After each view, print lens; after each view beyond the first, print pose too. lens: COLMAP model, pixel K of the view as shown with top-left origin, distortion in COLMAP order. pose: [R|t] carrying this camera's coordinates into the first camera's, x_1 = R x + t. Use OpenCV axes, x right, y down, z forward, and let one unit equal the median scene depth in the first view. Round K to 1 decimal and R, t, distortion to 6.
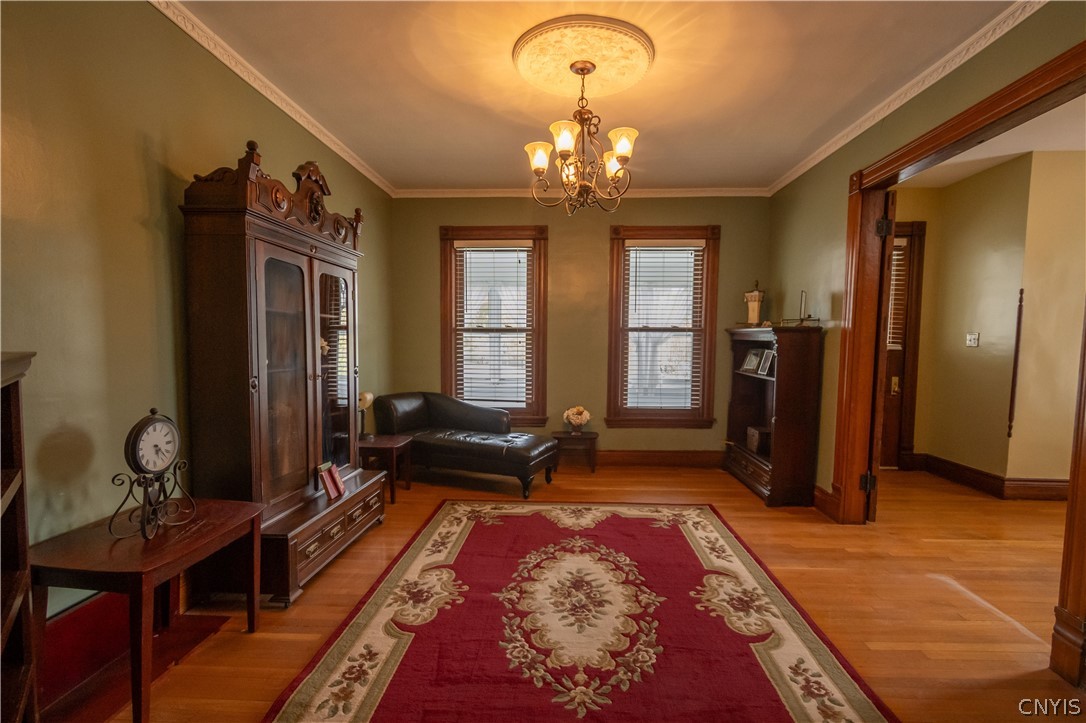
lens RADIAL K [[505.8, 0, 545.5], [0, 505.8, 382.3], [0, 0, 1]] dist [0.019618, -0.010885]
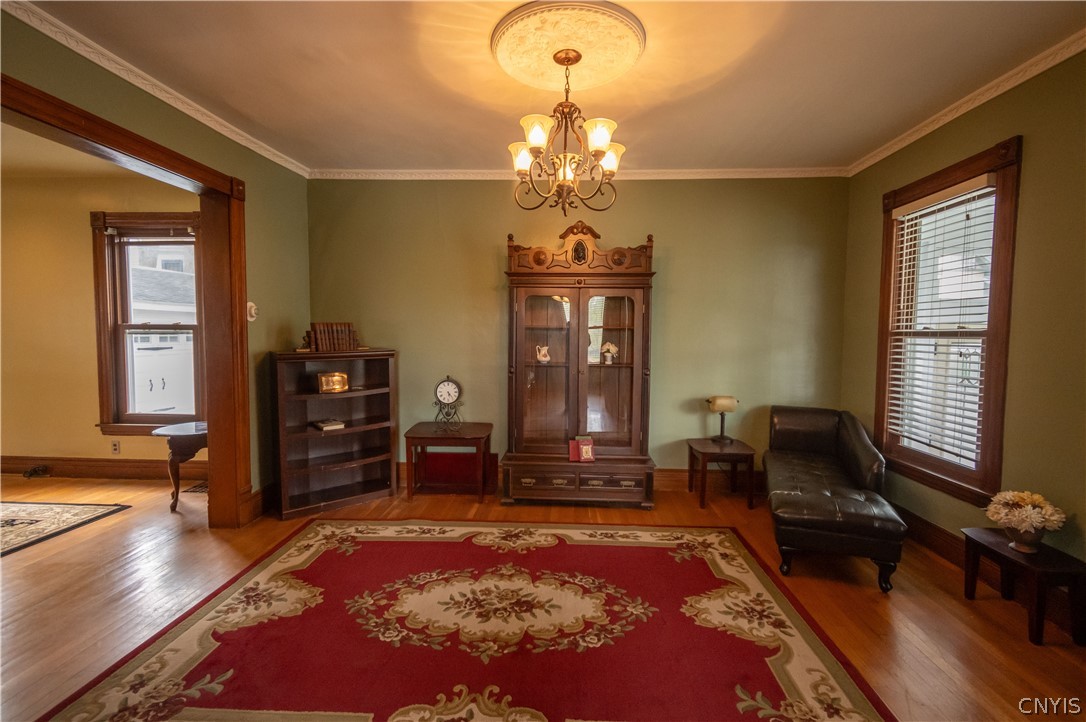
lens RADIAL K [[475.3, 0, 550.6], [0, 475.3, 356.8], [0, 0, 1]] dist [0.014933, -0.008920]
pose [[0.013479, 0.047131, -0.998798, 0.870231], [-0.085164, 0.995313, 0.045817, -0.108126], [0.996276, 0.084444, 0.017430, 0.908416]]
